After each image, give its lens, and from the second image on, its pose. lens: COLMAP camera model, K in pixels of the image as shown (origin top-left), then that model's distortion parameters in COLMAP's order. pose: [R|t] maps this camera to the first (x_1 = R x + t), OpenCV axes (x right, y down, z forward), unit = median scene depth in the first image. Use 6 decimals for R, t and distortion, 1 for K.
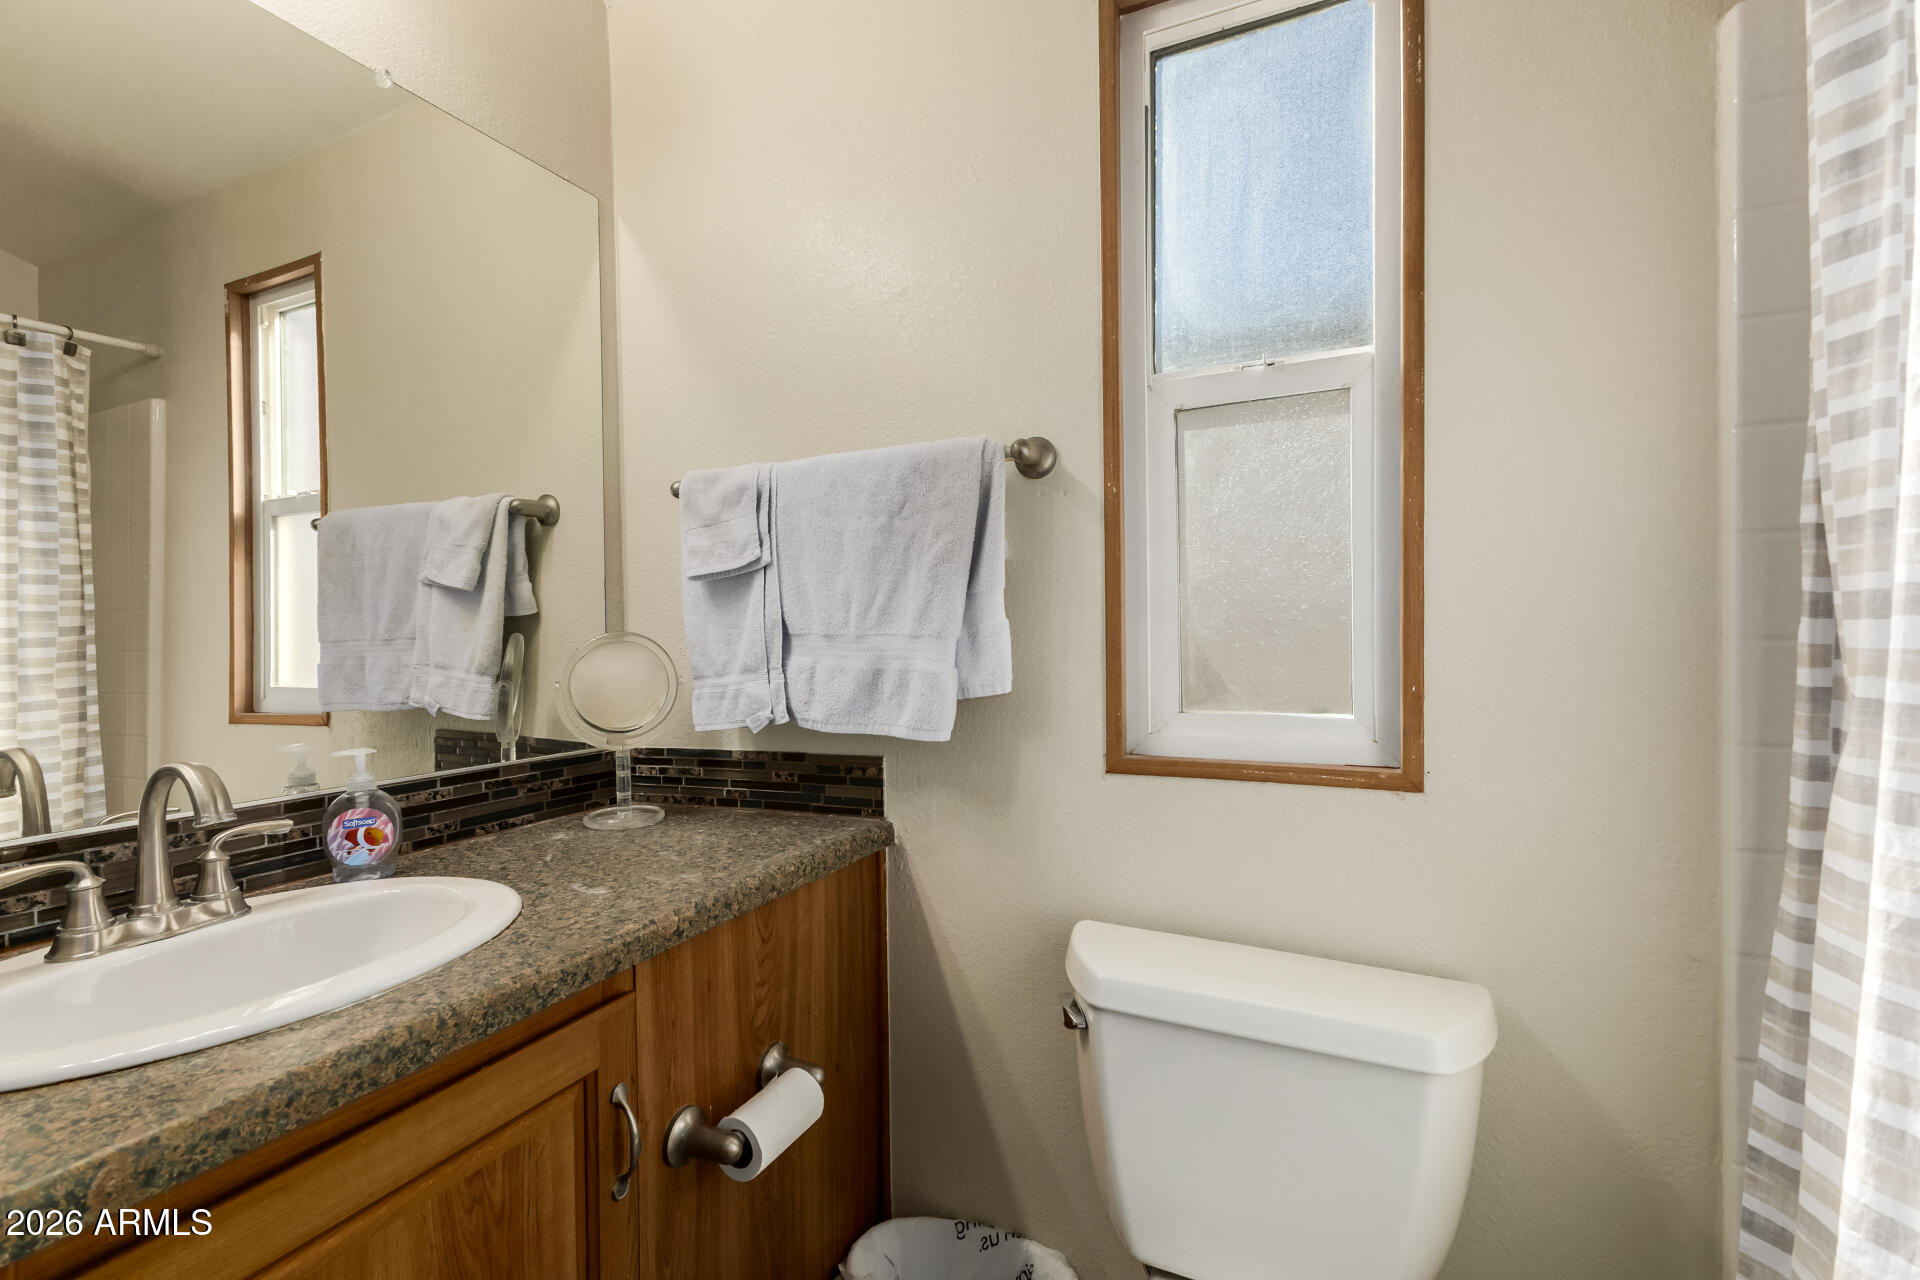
lens RADIAL K [[830.9, 0, 960.0], [0, 830.9, 640.0], [0, 0, 1]] dist [-0.000203, -0.000652]
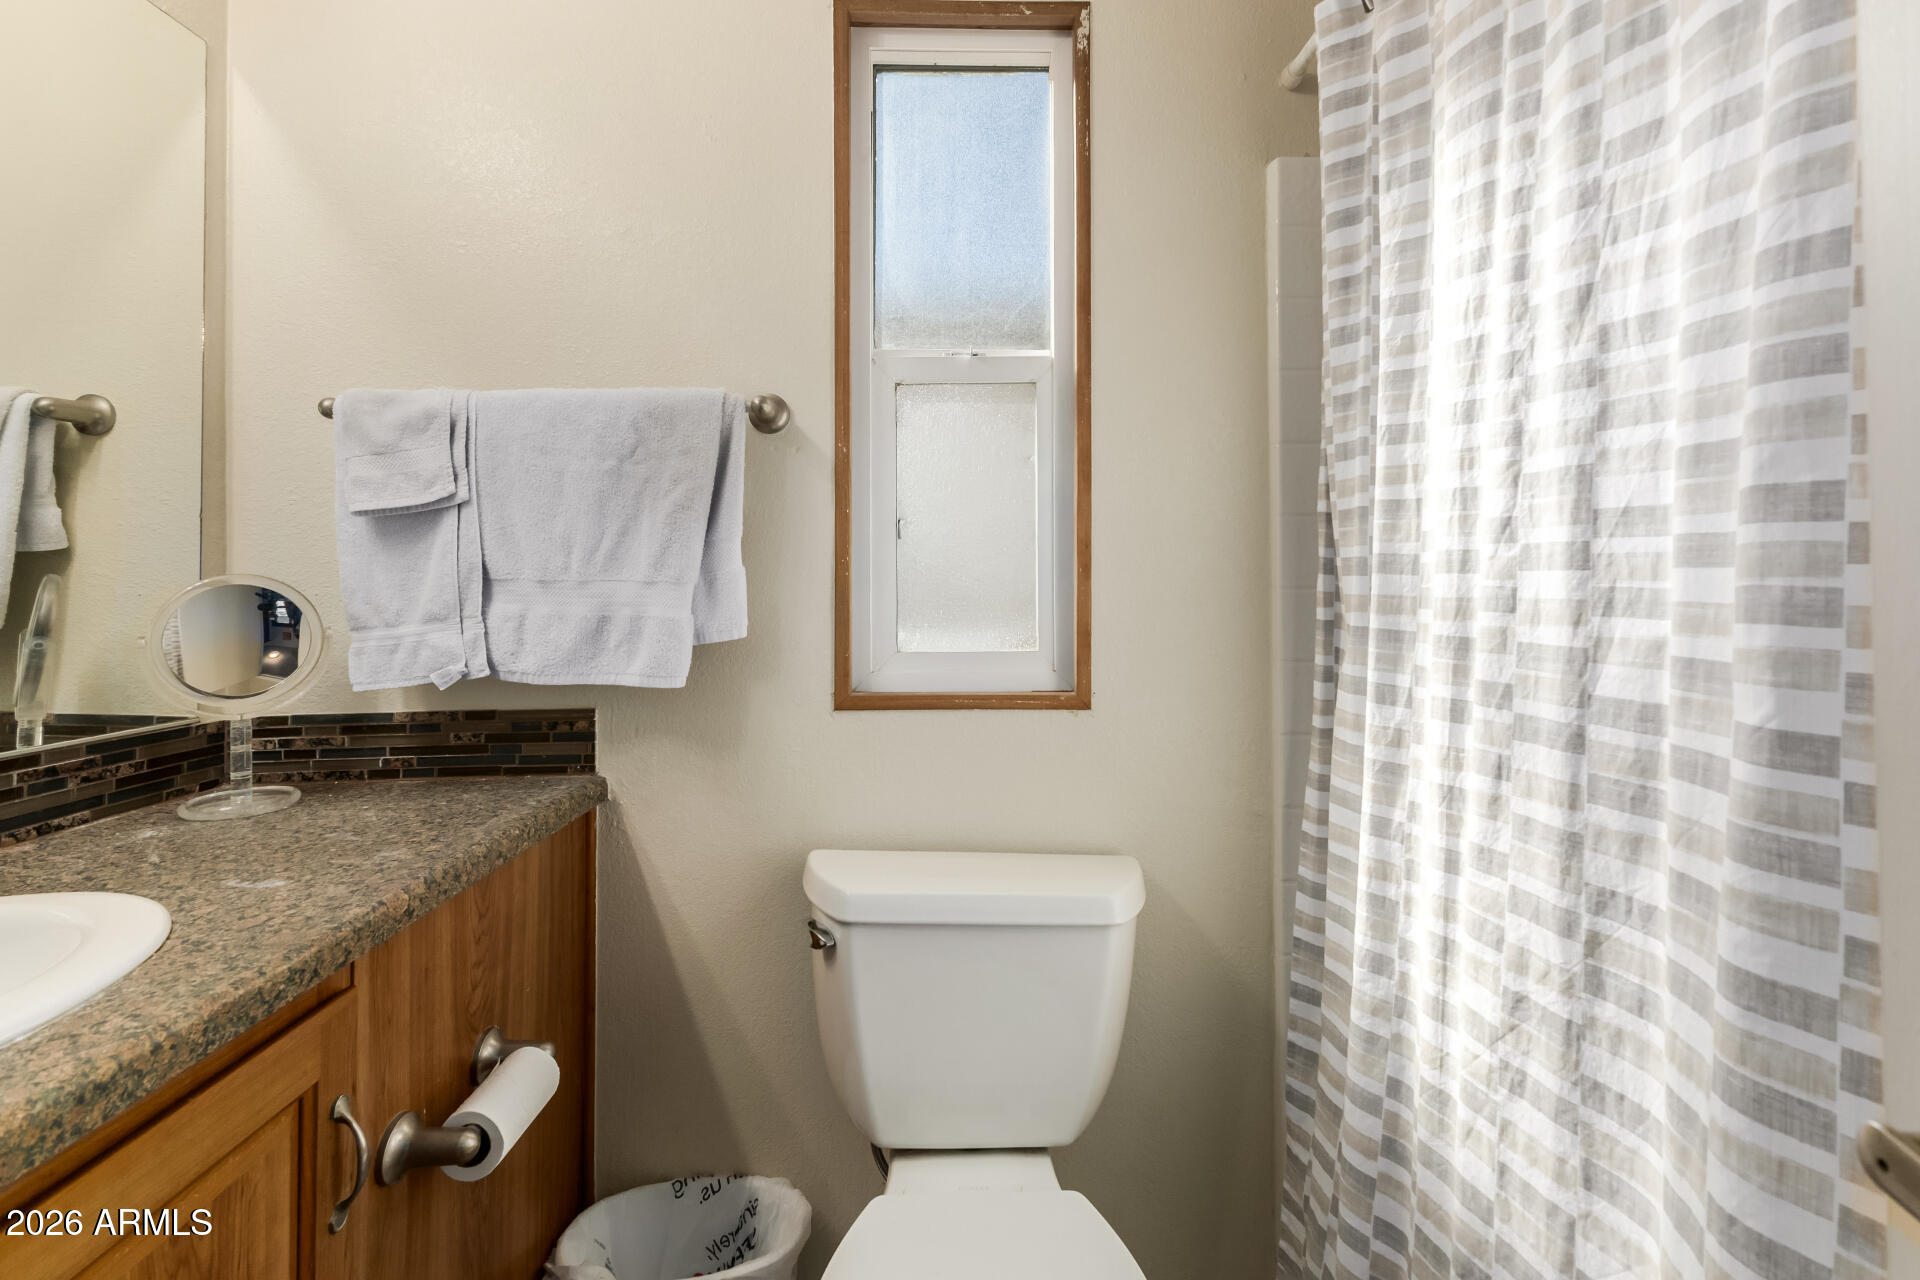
lens RADIAL K [[839.9, 0, 960.3], [0, 839.9, 562.2], [0, 0, 1]] dist [0.002746, -0.003930]
pose [[0.901329, 0.017751, 0.432772, -0.163047], [-0.004363, 0.999481, -0.031910, 0.001879], [-0.433114, 0.026874, 0.900939, -0.064999]]
